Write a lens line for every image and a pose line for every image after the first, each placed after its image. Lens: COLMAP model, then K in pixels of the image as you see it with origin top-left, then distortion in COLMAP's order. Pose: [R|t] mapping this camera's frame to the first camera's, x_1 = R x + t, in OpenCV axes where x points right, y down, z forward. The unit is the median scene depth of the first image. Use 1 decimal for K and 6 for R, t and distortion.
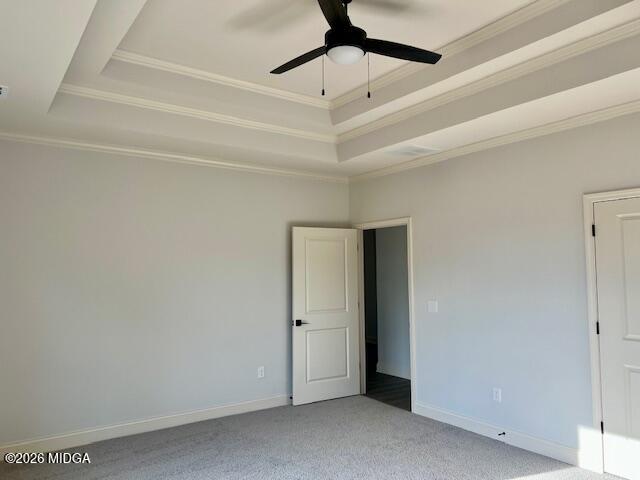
lens RADIAL K [[476.0, 0, 320.0], [0, 476.0, 240.0], [0, 0, 1]] dist [0.011498, -0.002667]
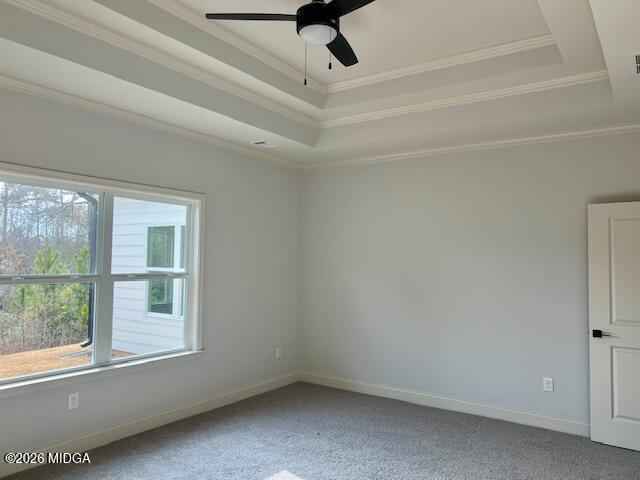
lens RADIAL K [[476.0, 0, 320.0], [0, 476.0, 240.0], [0, 0, 1]] dist [0.011498, -0.002667]
pose [[0.325070, -0.024184, -0.945381, 0.521091], [0.054585, 0.998486, -0.006773, 0.010174], [0.944113, -0.049402, 0.325898, 0.355080]]
